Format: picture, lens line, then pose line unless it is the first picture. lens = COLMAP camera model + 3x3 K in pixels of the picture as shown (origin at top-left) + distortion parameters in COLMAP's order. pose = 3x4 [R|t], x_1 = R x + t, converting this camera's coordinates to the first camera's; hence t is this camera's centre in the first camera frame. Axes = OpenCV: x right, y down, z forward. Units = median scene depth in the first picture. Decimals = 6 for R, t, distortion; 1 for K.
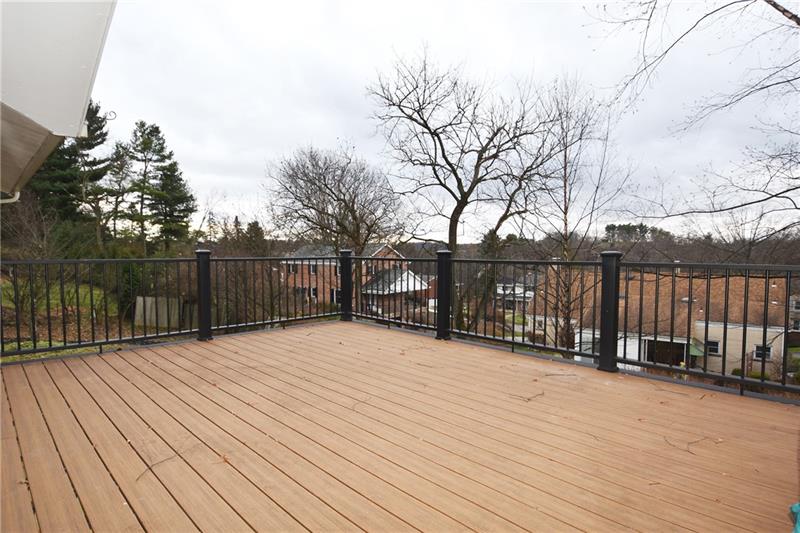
lens RADIAL K [[437.1, 0, 396.2], [0, 437.1, 270.3], [0, 0, 1]] dist [-0.004037, -0.000952]
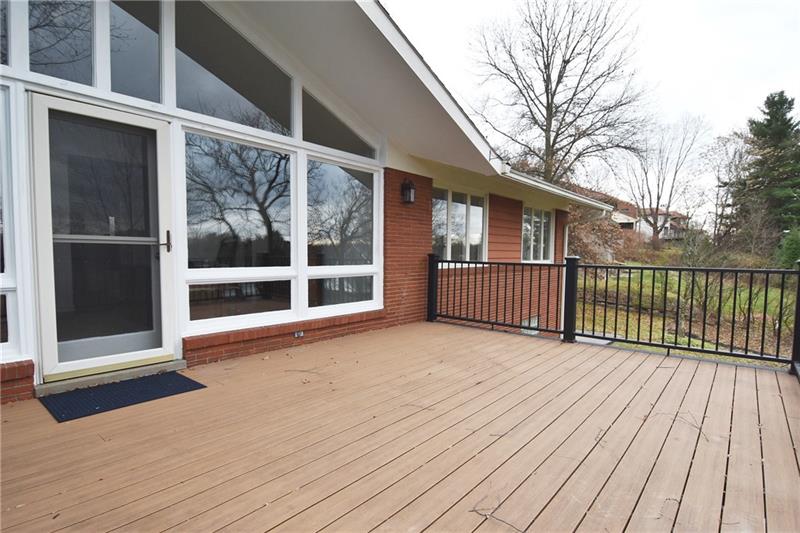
lens RADIAL K [[417.1, 0, 400.1], [0, 417.1, 280.6], [0, 0, 1]] dist [-0.001072, -0.000055]
pose [[0.112785, 0.060339, -0.991786, 0.273898], [-0.056005, 0.996954, 0.054284, -0.009998], [0.992040, 0.049423, 0.115821, 0.273536]]
